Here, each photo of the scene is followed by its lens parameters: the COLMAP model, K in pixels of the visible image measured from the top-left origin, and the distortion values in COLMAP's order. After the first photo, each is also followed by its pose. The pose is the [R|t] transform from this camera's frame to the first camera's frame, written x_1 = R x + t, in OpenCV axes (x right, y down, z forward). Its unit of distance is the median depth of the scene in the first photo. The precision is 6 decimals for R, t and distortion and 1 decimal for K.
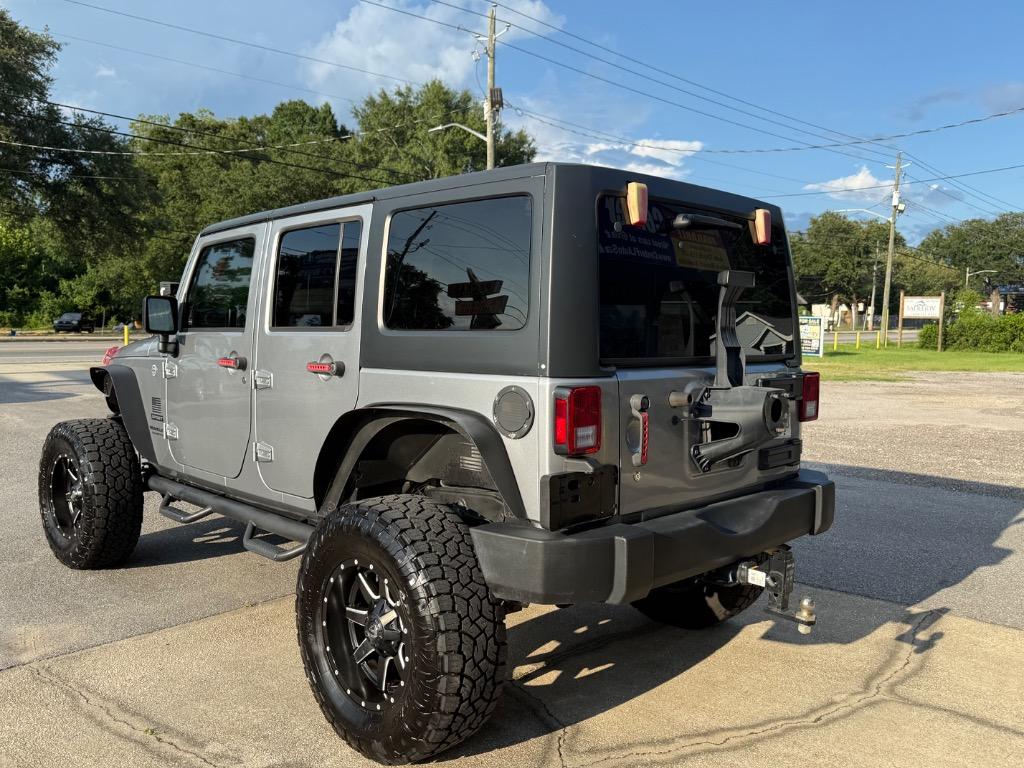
lens RADIAL K [[861.7, 0, 509.9], [0, 861.7, 385.6], [0, 0, 1]] dist [0.016612, 0.000636]
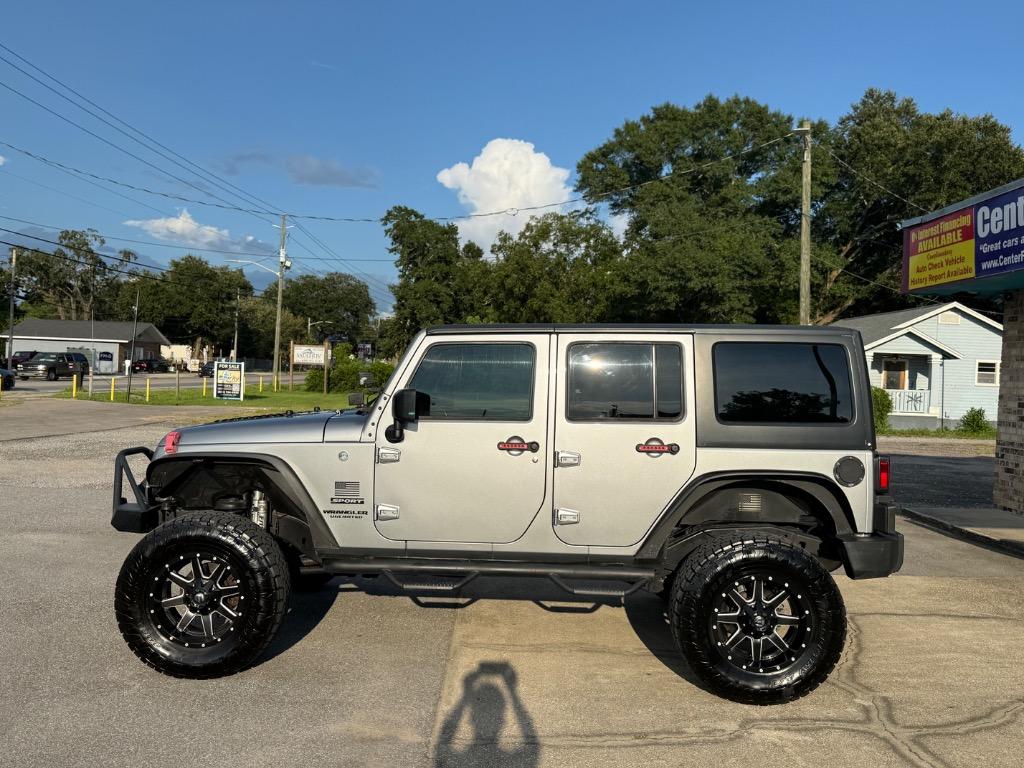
lens RADIAL K [[856.9, 0, 509.6], [0, 856.9, 384.6], [0, 0, 1]] dist [0.067585, 0.000351]
pose [[0.723636, -0.001898, 0.690179, -0.128435], [0.033077, 0.998942, -0.031934, -0.008375], [-0.689389, 0.045938, 0.722934, 0.014162]]
